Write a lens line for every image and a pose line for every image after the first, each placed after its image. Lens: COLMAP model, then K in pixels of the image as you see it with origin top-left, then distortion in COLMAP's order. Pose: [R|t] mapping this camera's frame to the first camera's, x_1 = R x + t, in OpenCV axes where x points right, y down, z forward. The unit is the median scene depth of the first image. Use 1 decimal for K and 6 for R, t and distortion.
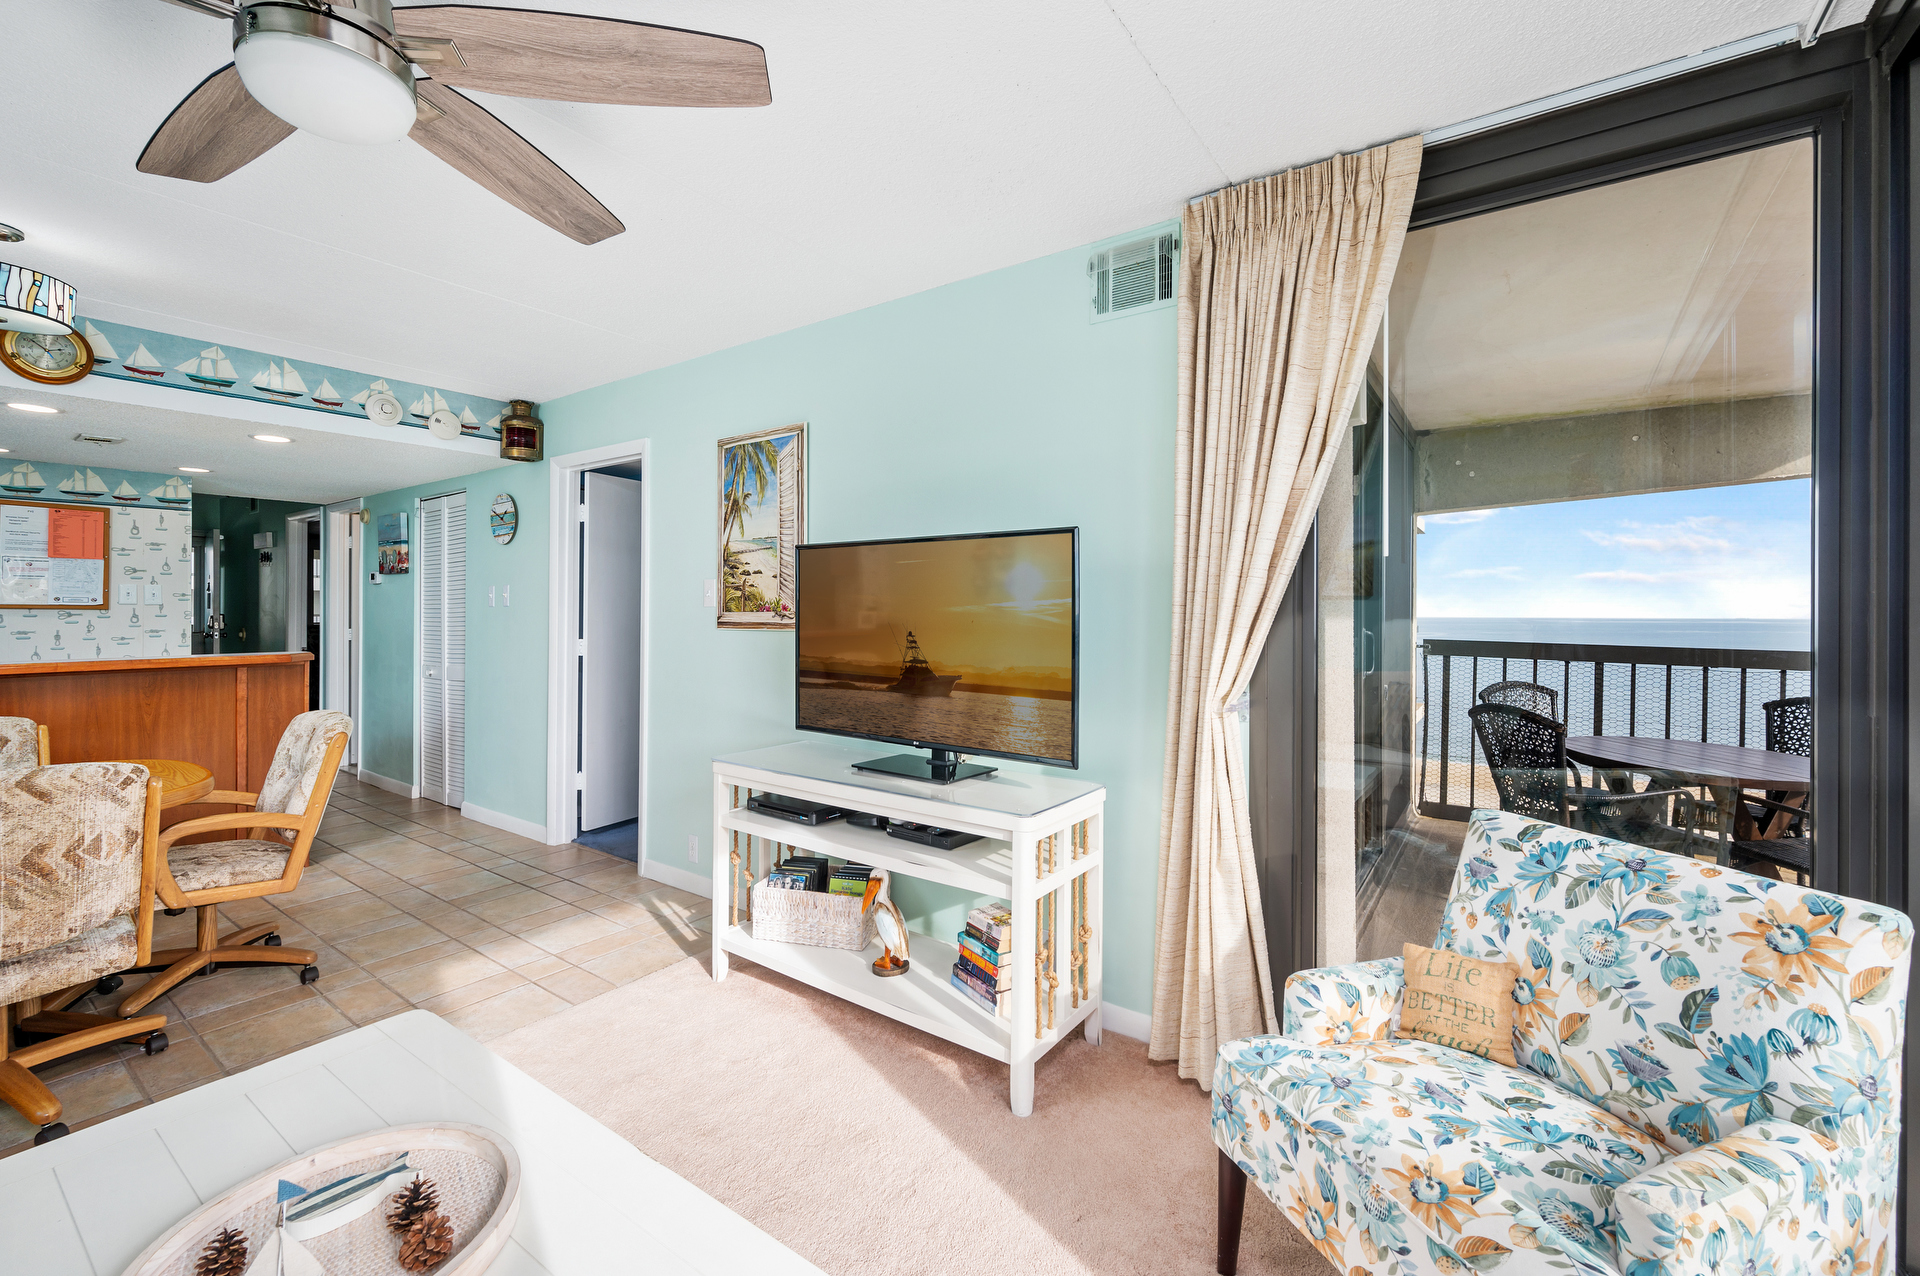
lens RADIAL K [[800.0, 0, 956.2], [0, 800.0, 609.7], [0, 0, 1]] dist [-0.001433, -0.001439]
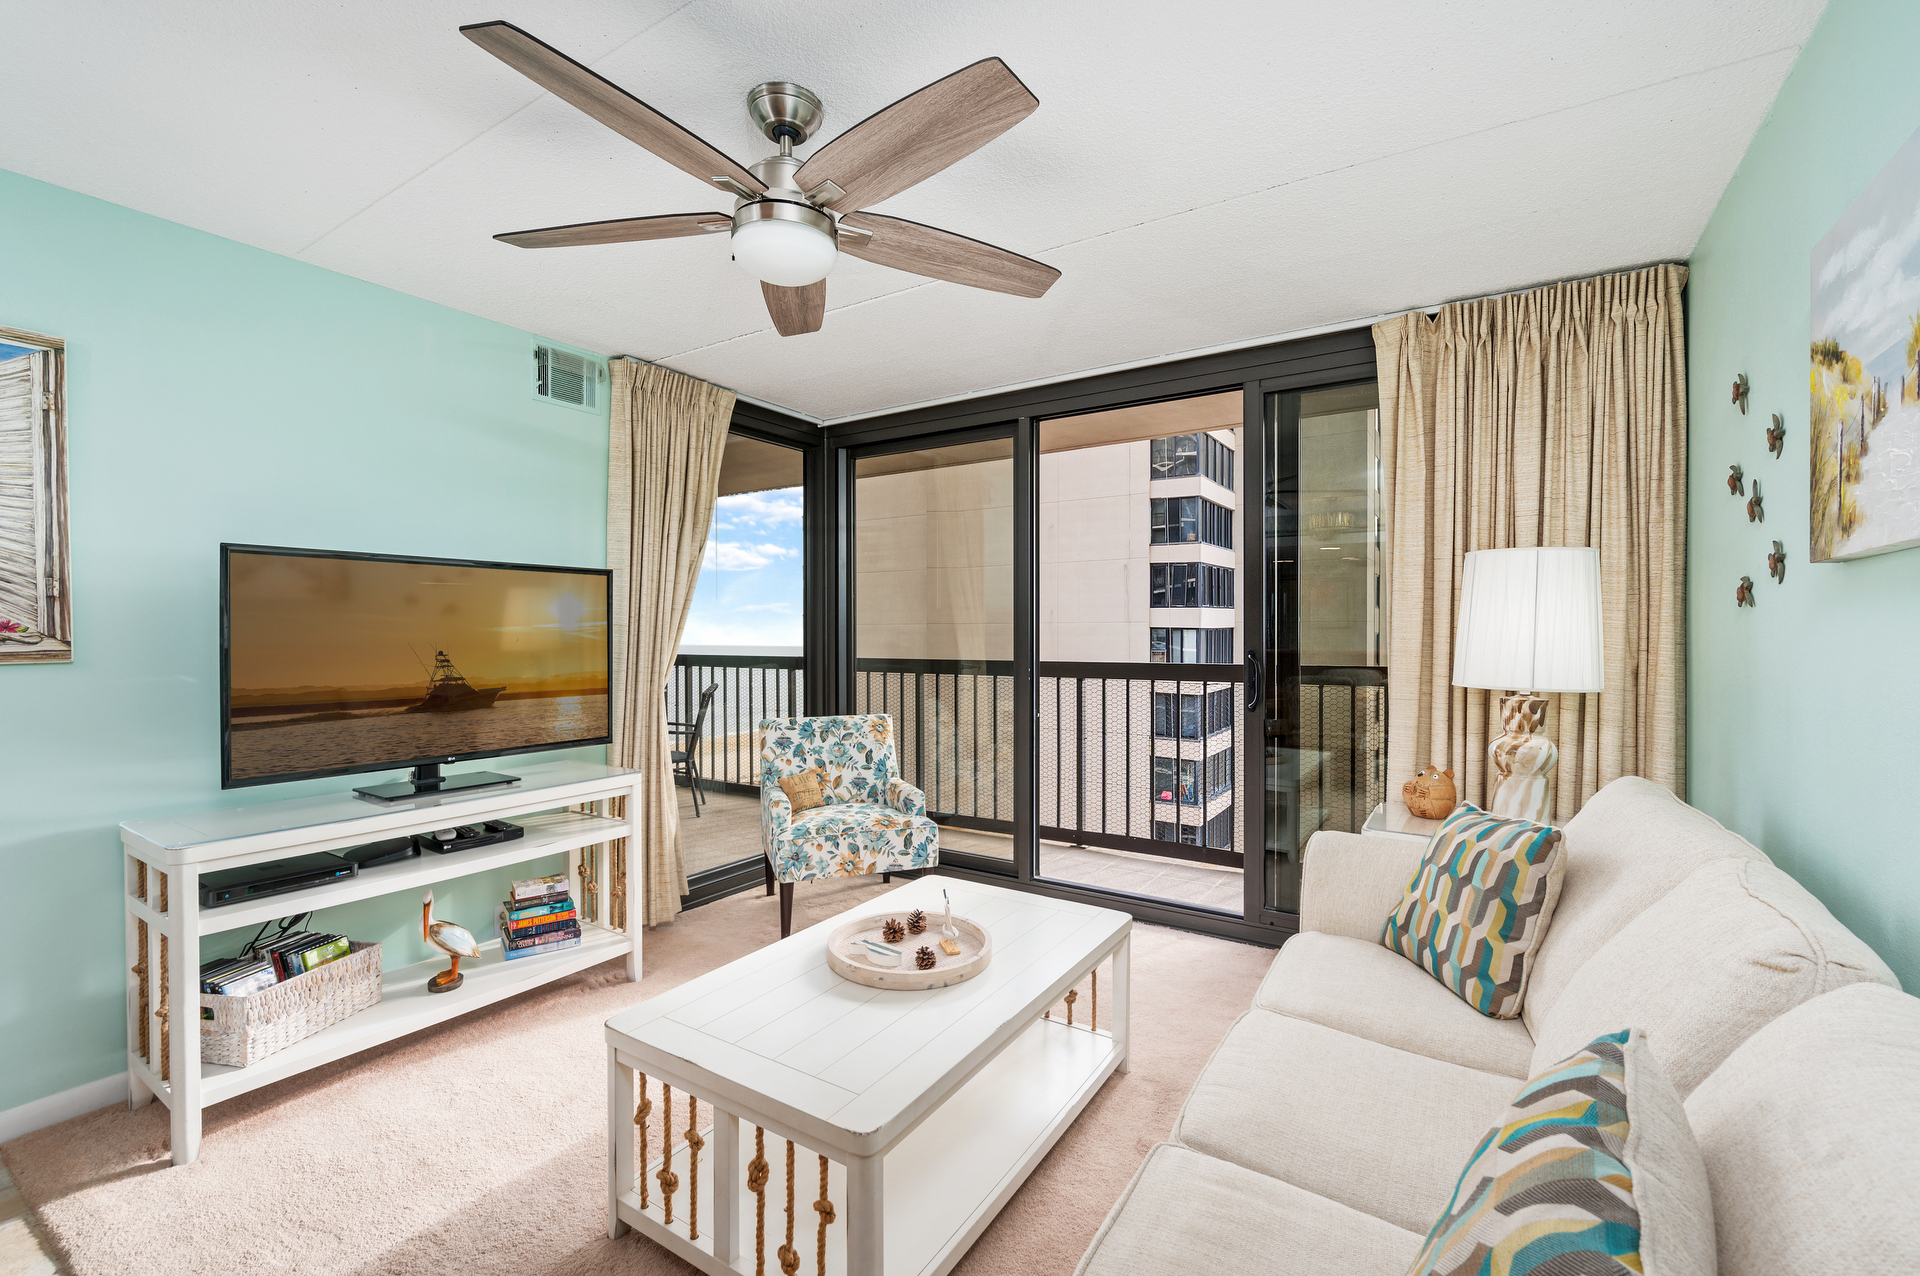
lens RADIAL K [[823.0, 0, 970.9], [0, 823.0, 636.2], [0, 0, 1]] dist [-0.007169, 0.000813]
pose [[-0.058635, -0.008111, 0.998247, -1.265074], [0.000987, 0.999966, 0.008183, 0.001647], [-0.998279, 0.001465, -0.058625, 0.433837]]
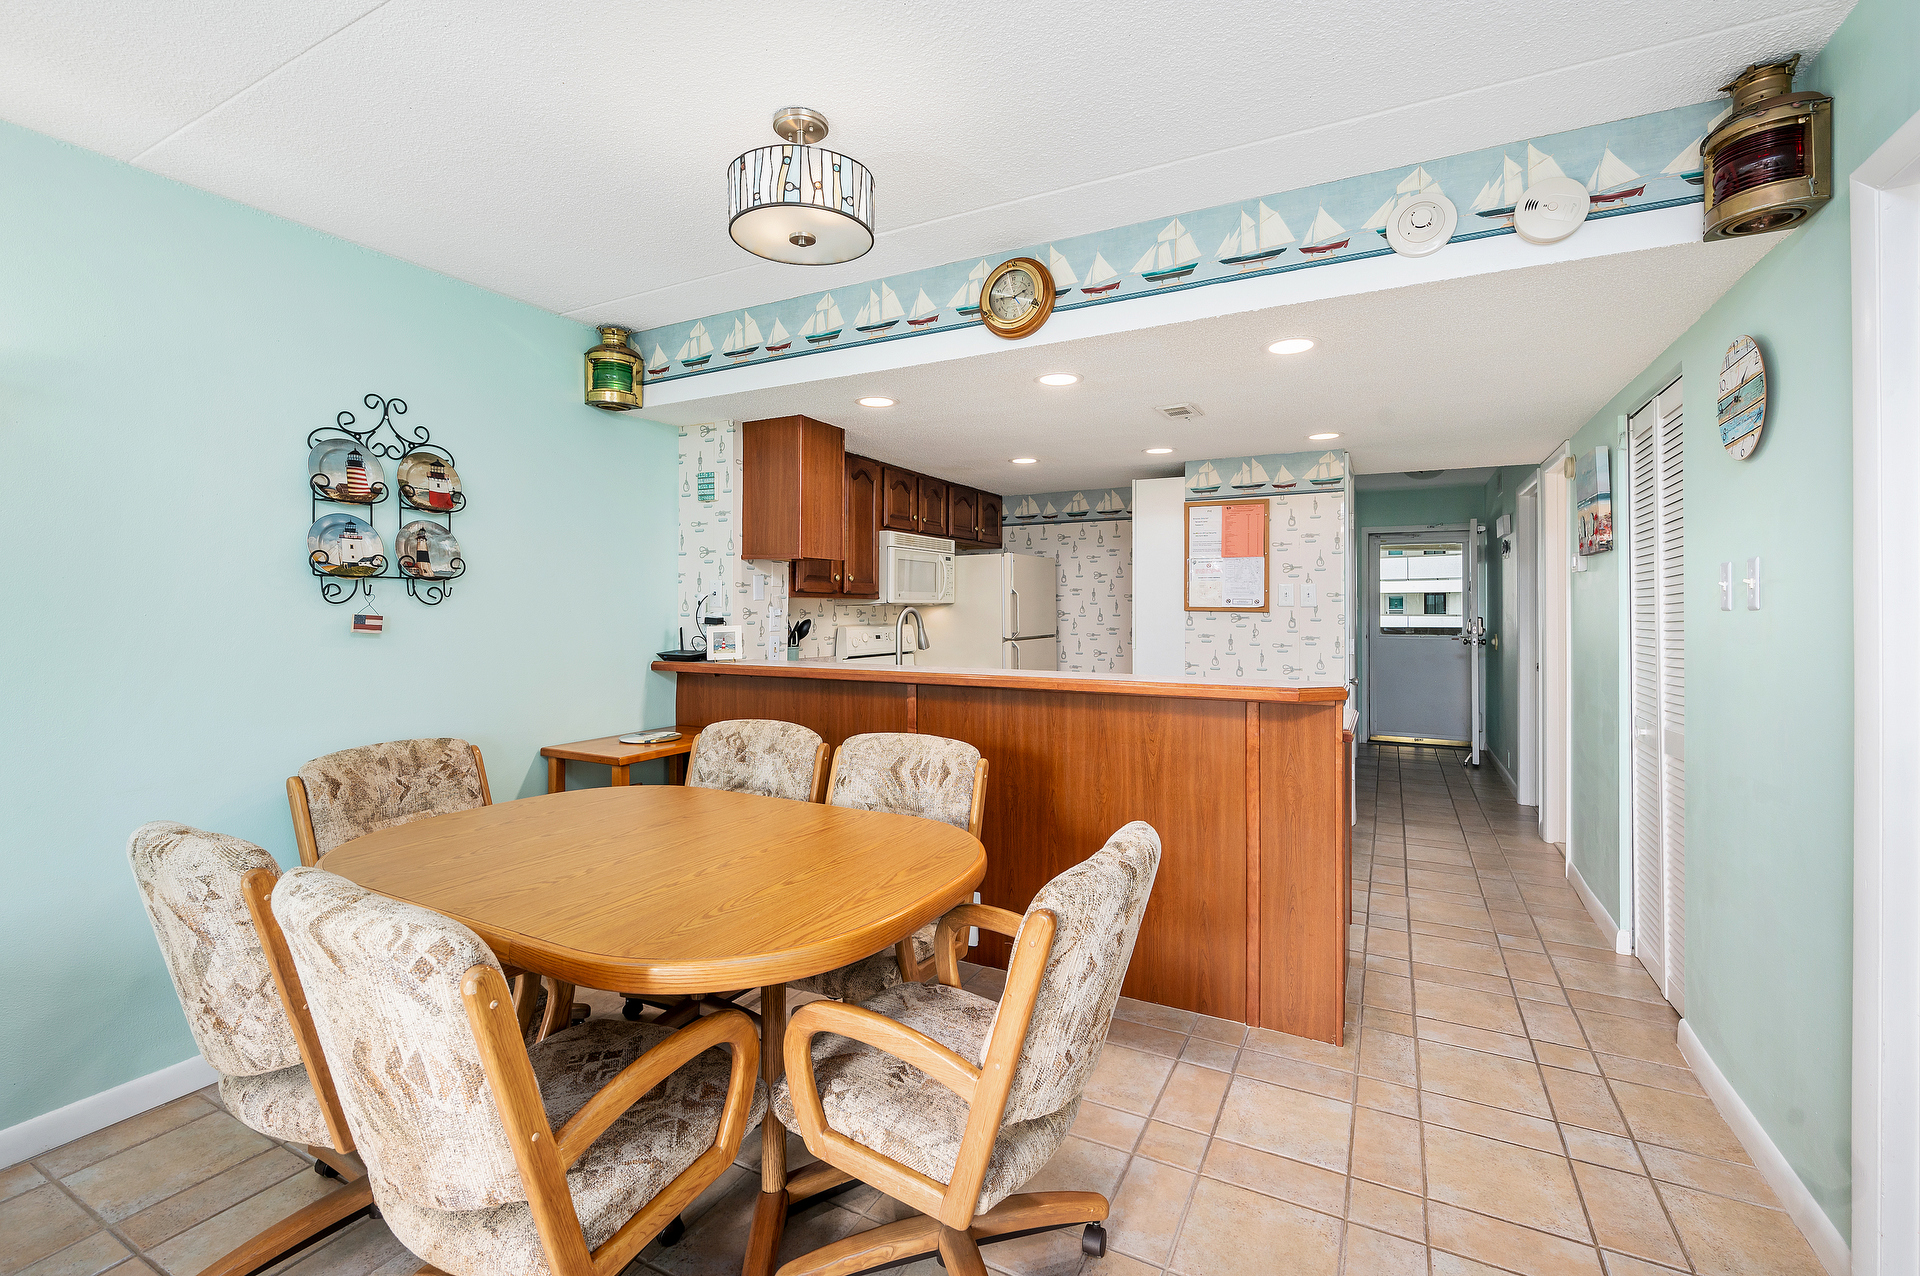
lens RADIAL K [[823.0, 0, 966.1], [0, 823.0, 597.2], [0, 0, 1]] dist [-0.007169, 0.000813]
pose [[0.149243, -0.013278, -0.988711, -0.420201], [-0.002693, 0.999901, -0.013835, -0.007371], [0.988797, 0.004728, 0.149193, 1.090965]]
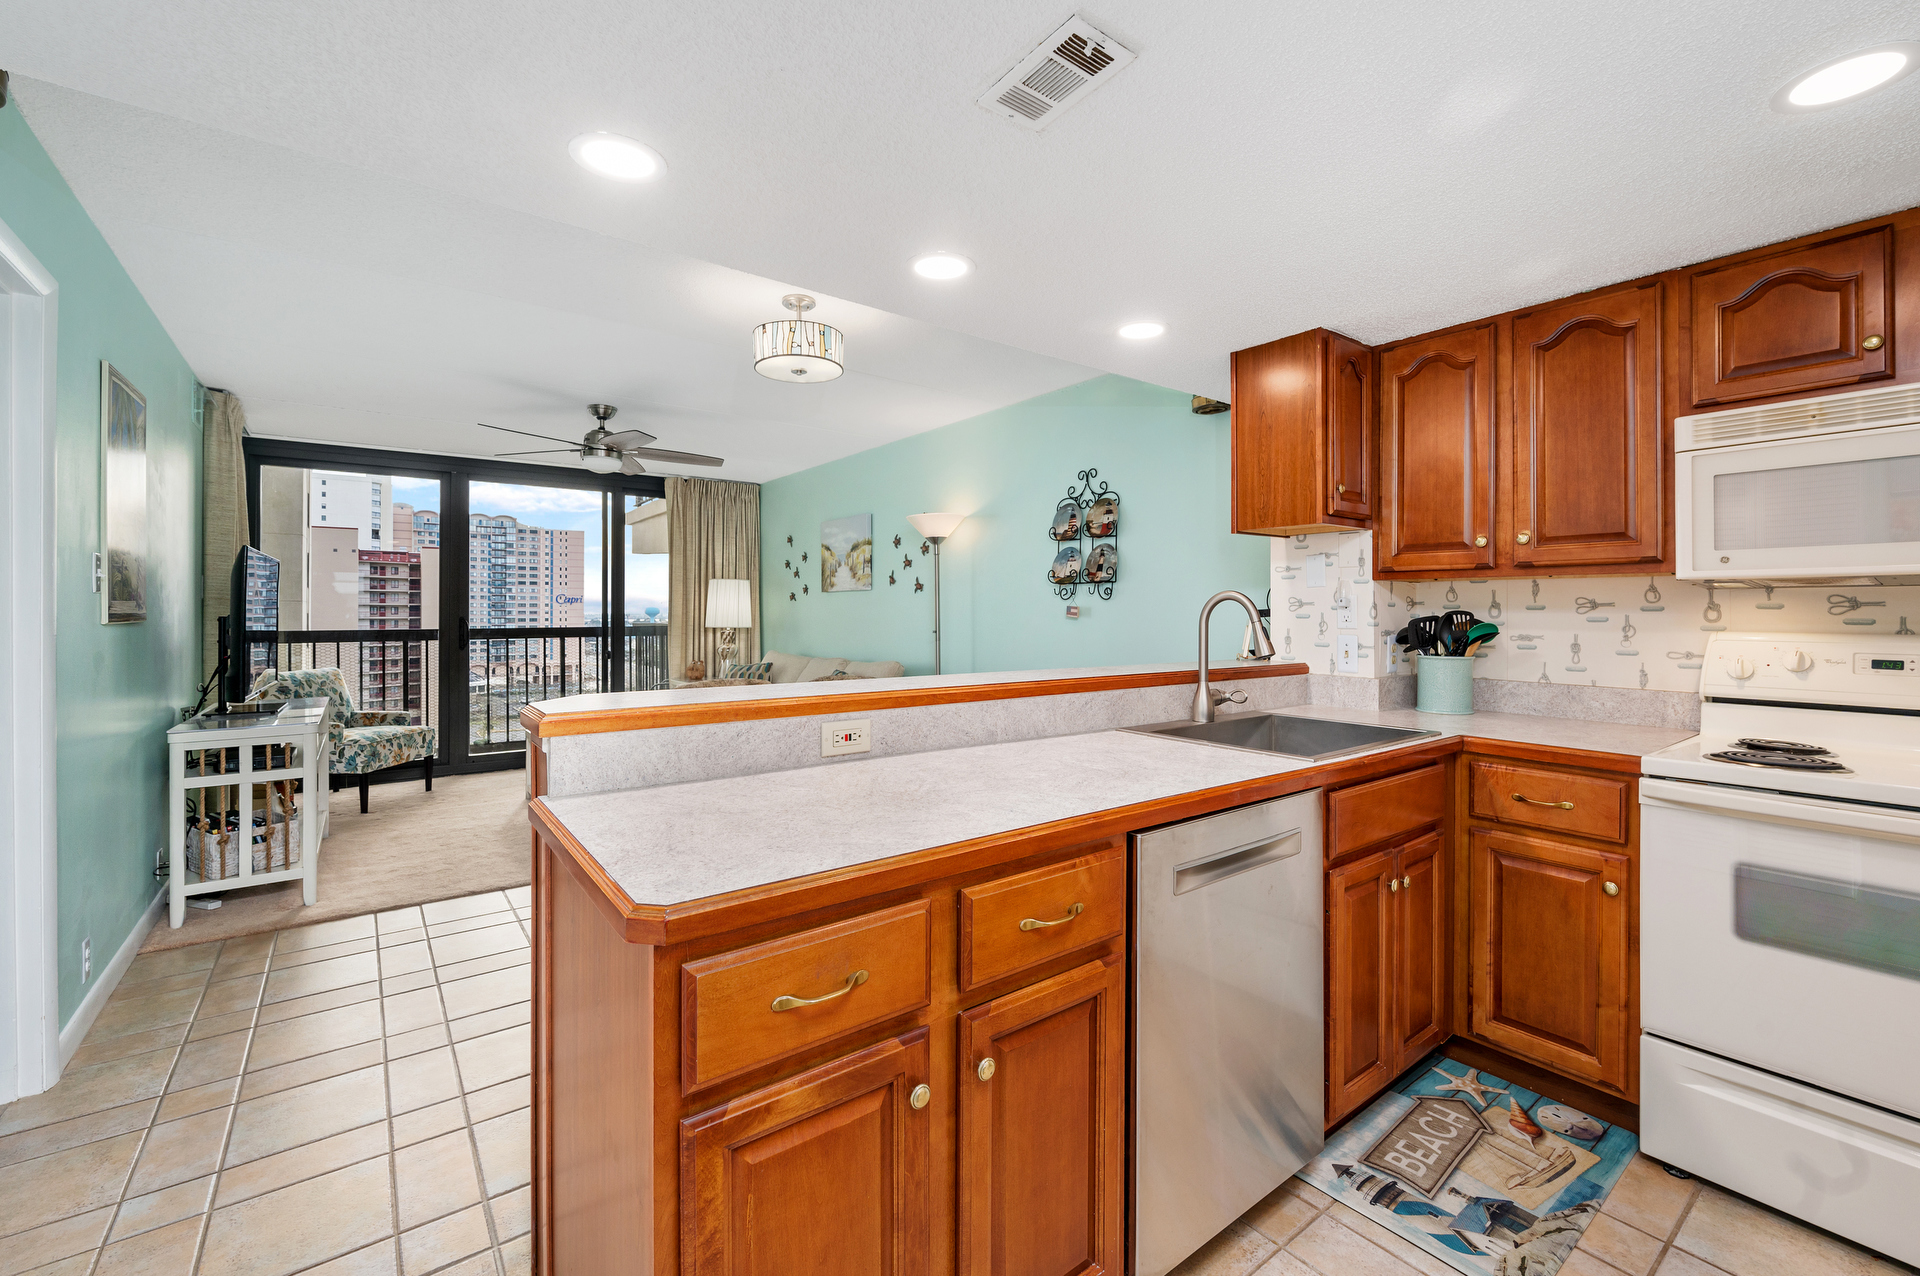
lens RADIAL K [[823.0, 0, 981.2], [0, 823.0, 611.1], [0, 0, 1]] dist [-0.007169, 0.000813]
pose [[-0.955313, -0.003159, 0.295578, -2.004737], [-0.003016, 0.999995, 0.000939, 0.013848], [-0.295579, 0.000006, -0.955318, 2.299034]]
